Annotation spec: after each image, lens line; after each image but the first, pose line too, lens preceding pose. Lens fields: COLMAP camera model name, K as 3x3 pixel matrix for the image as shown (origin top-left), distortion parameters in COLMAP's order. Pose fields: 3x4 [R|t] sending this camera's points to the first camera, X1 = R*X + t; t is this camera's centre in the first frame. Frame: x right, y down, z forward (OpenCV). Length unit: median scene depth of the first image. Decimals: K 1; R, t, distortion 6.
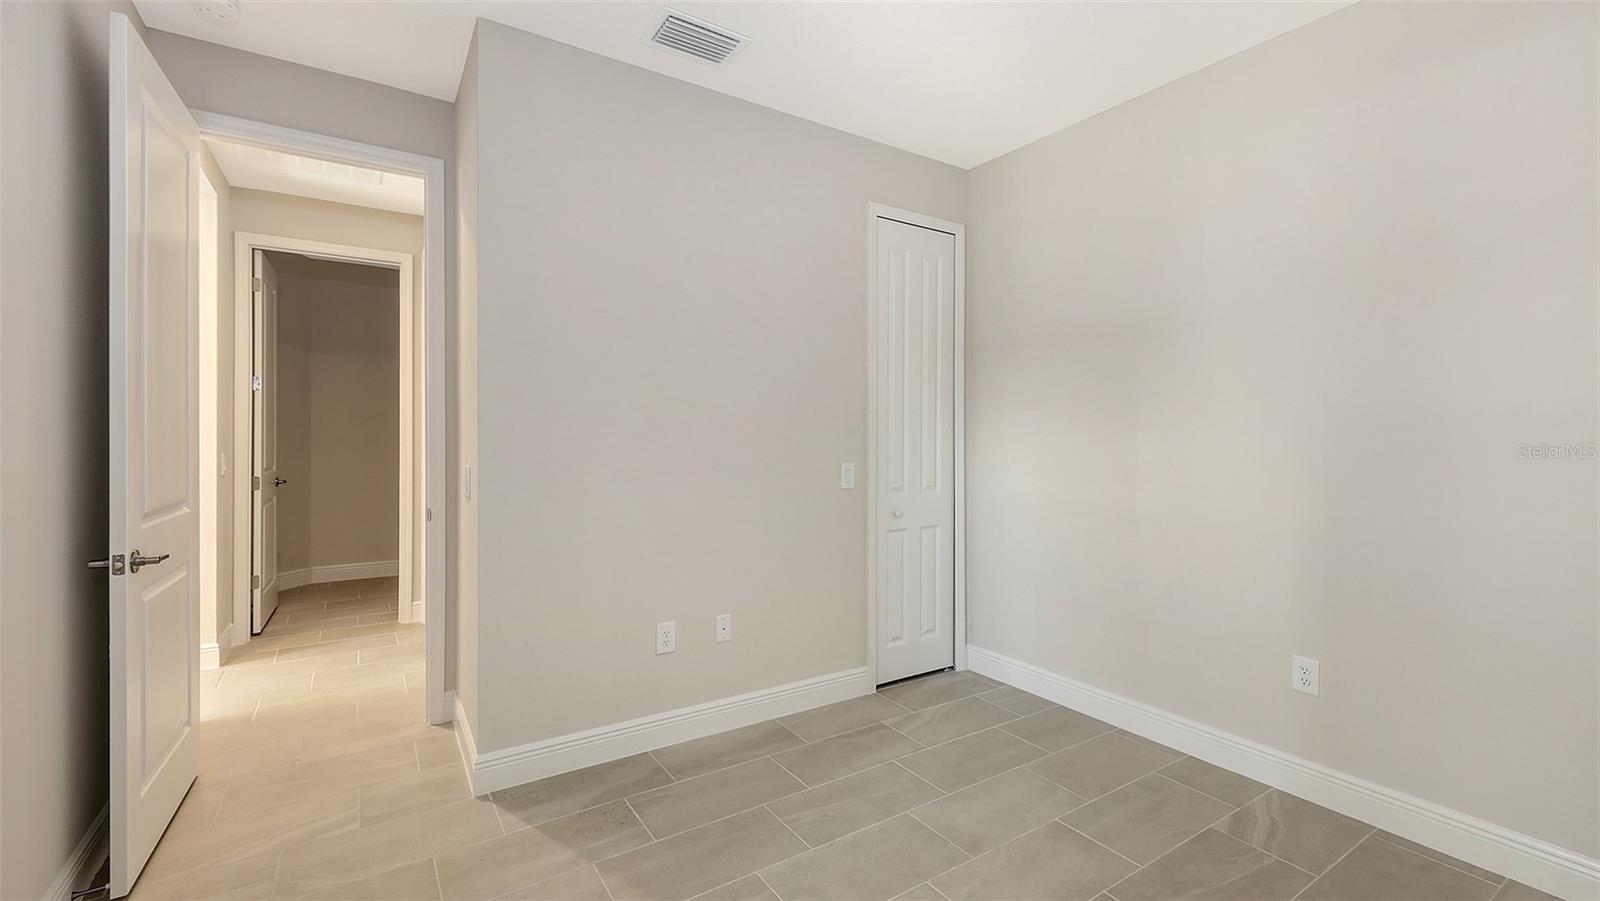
lens RADIAL K [[672.1, 0, 805.4], [0, 672.1, 445.0], [0, 0, 1]] dist [-0.000254, -0.000067]
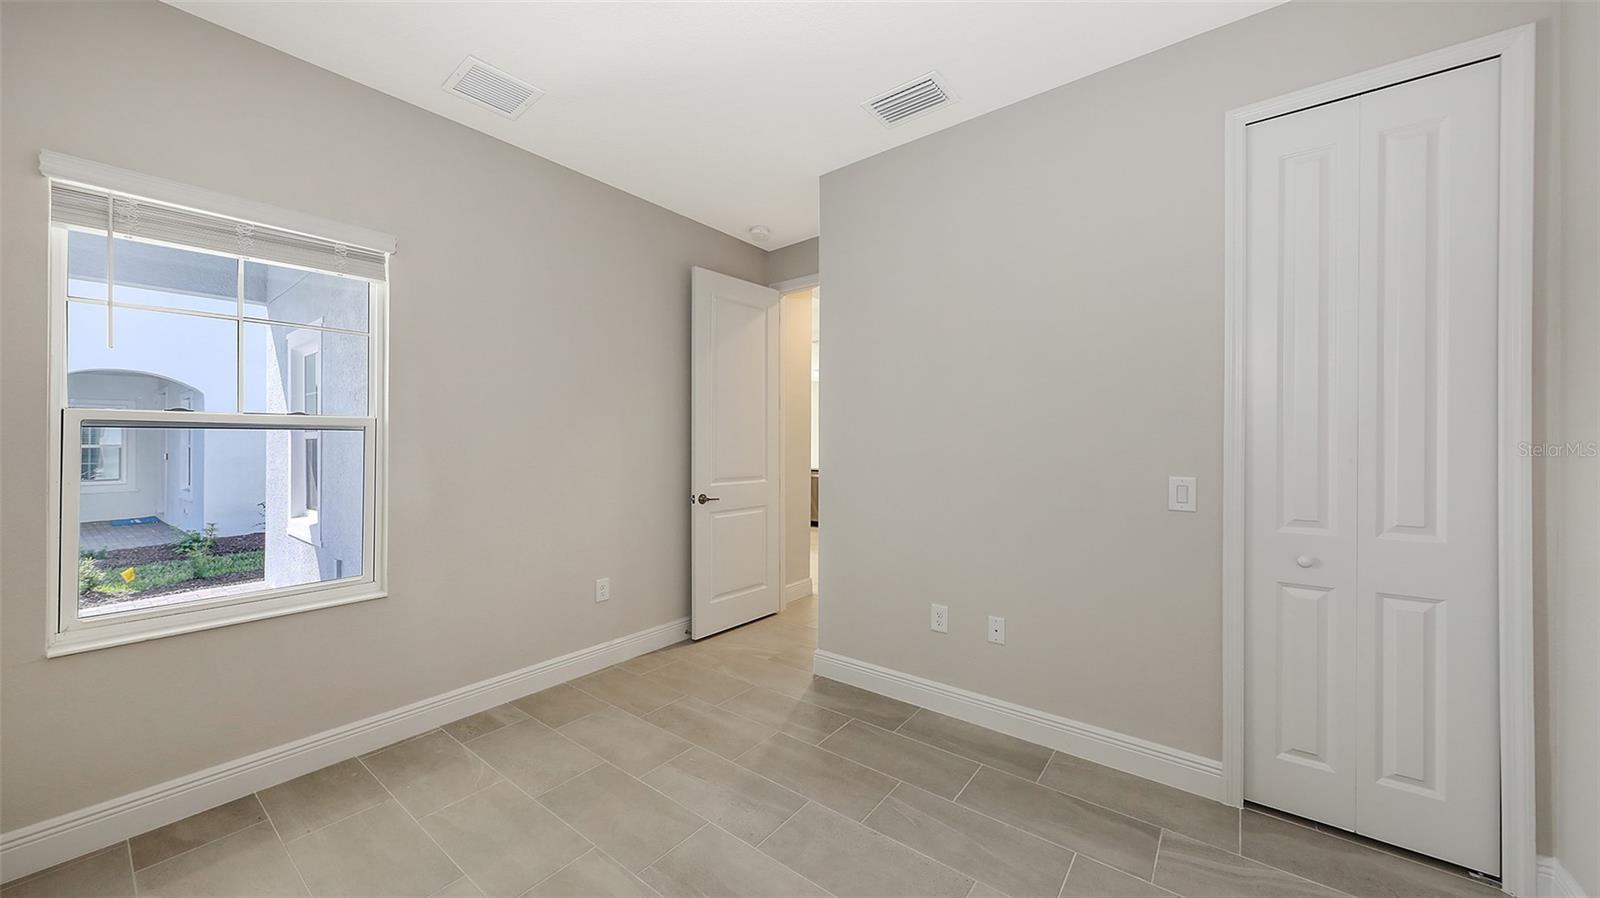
lens RADIAL K [[574.0, 0, 792.5], [0, 574.0, 445.3], [0, 0, 1]] dist [-0.000878, -0.000085]
pose [[0.304640, 0.002054, -0.952465, 0.627232], [-0.004083, 0.999991, 0.000850, -0.008835], [0.952459, 0.003629, 0.304646, 0.442819]]
